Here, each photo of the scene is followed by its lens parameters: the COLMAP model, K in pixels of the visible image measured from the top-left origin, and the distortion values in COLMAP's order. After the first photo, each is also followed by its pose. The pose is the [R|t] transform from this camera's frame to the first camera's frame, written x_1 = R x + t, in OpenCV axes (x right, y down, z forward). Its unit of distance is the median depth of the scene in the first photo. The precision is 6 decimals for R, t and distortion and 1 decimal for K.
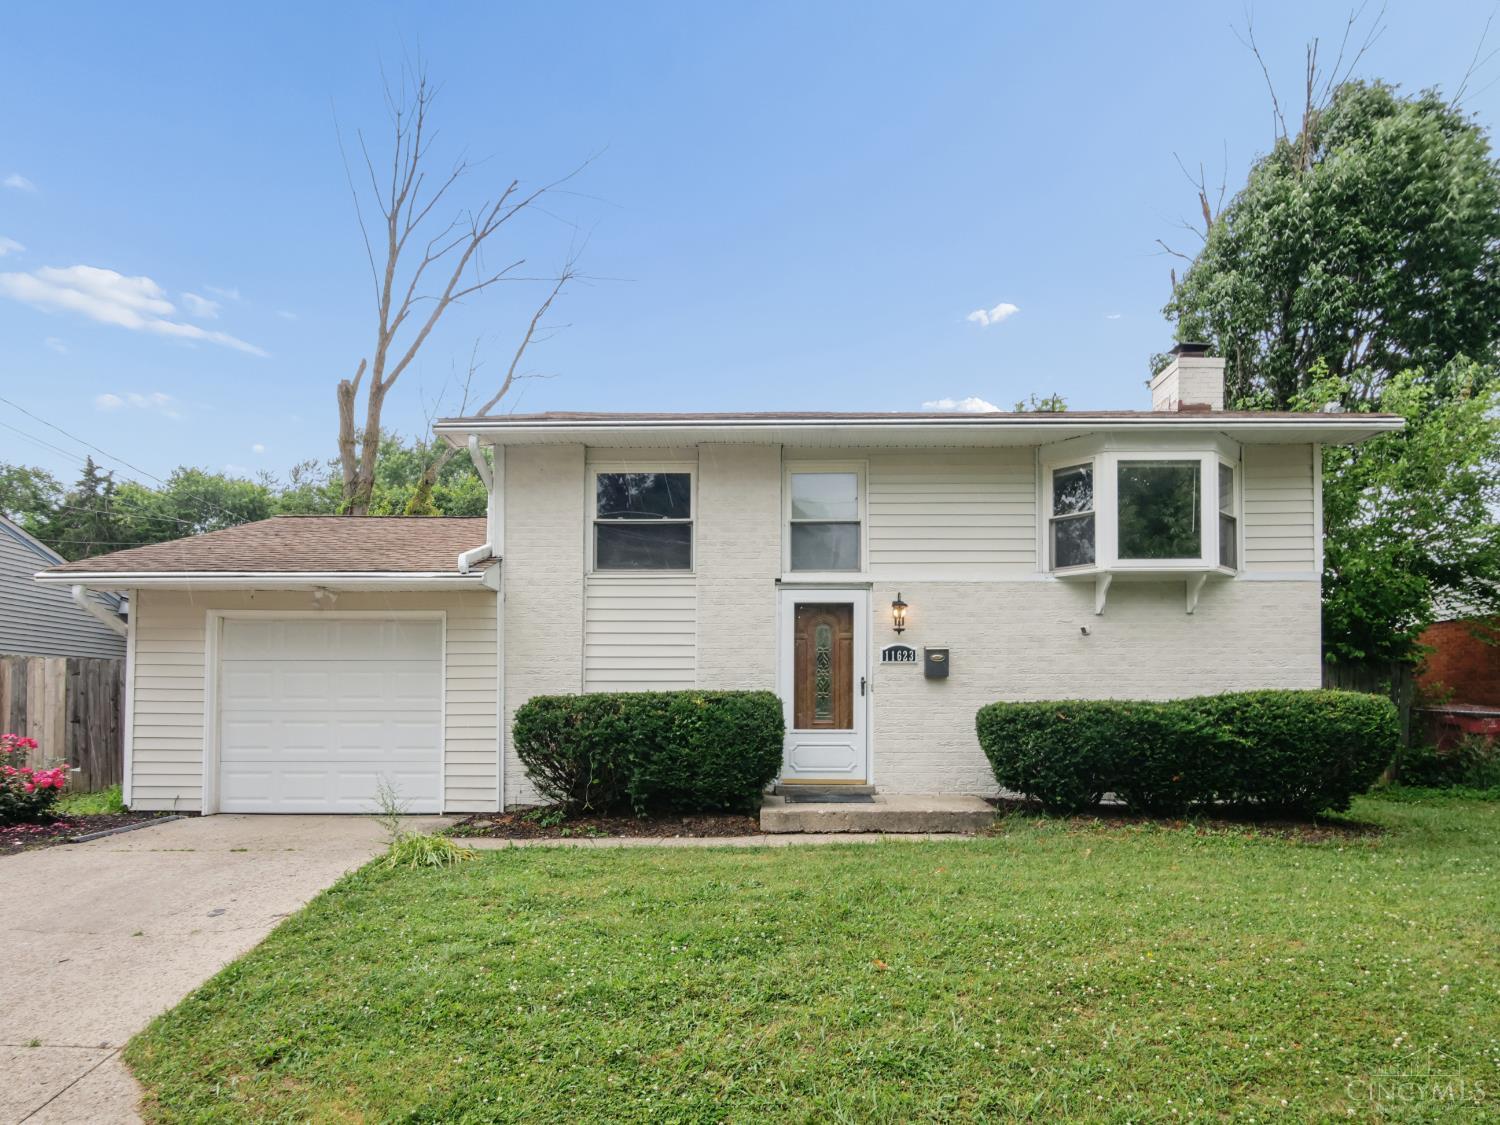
lens RADIAL K [[902.3, 0, 750.0], [0, 902.3, 562.5], [0, 0, 1]] dist [0.003988, -0.000130]
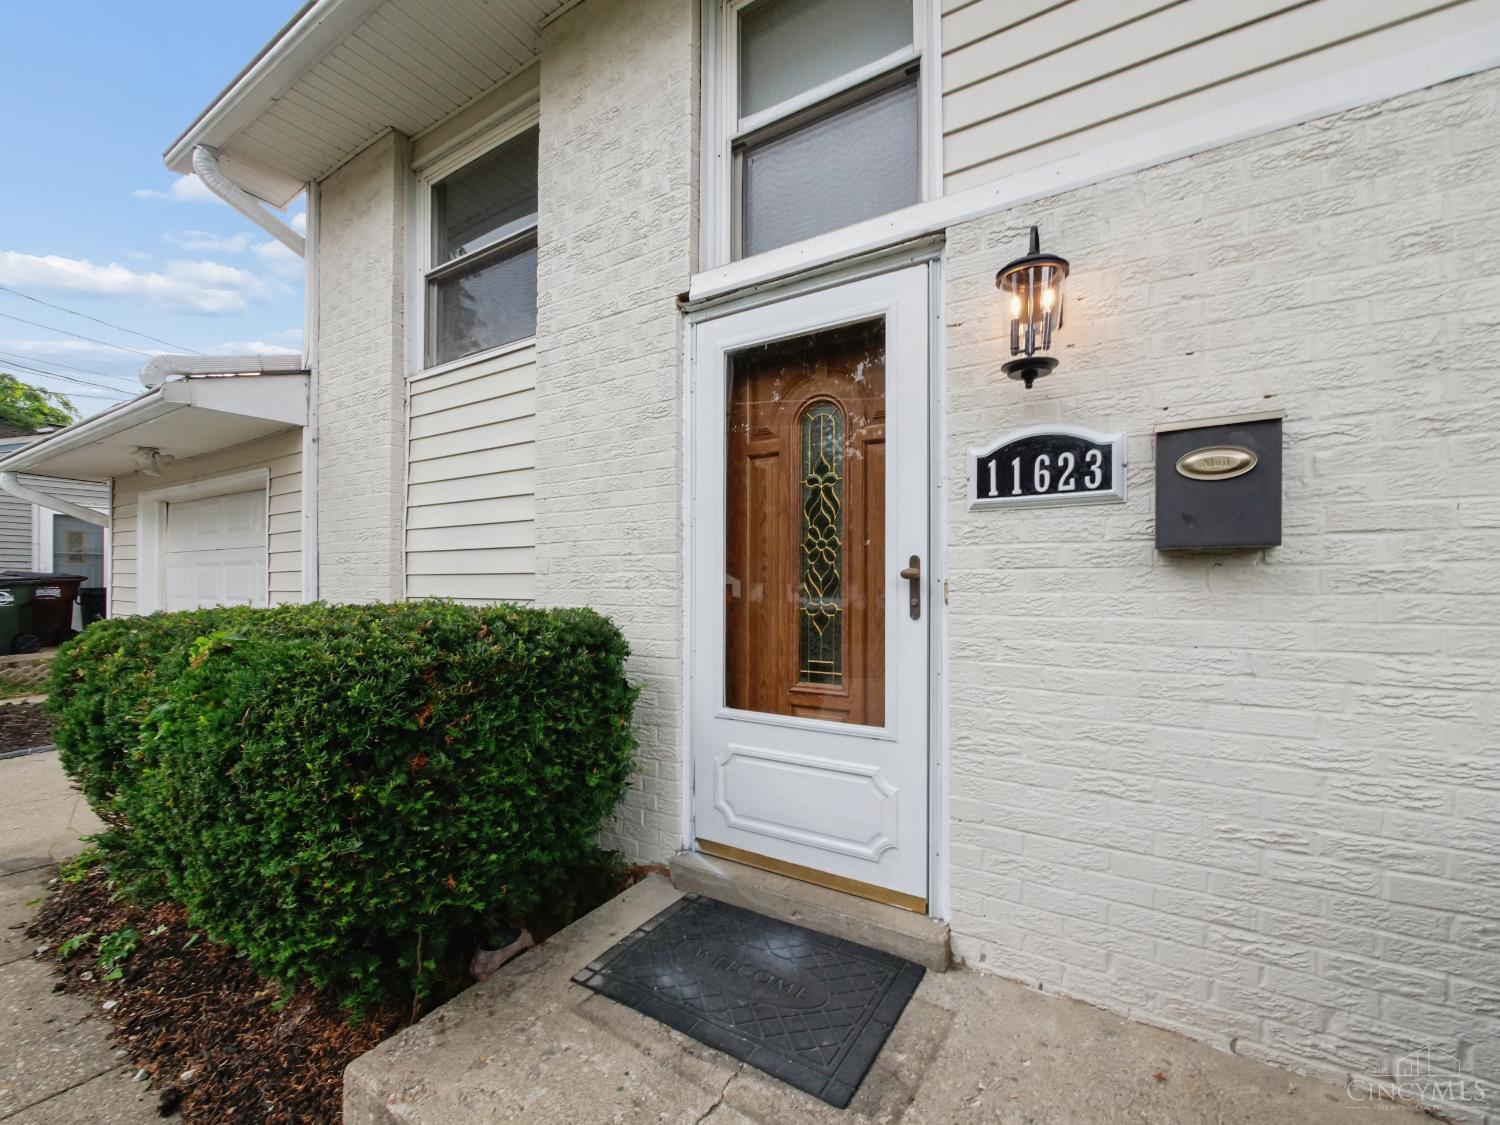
lens RADIAL K [[655.6, 0, 749.4], [0, 655.6, 537.8], [0, 0, 1]] dist [-0.004195, 0.000421]
pose [[0.854961, -0.037240, -0.517354, 0.188430], [0.090639, 0.992799, 0.078325, 0.098585], [0.510712, -0.113858, 0.852179, 0.787841]]
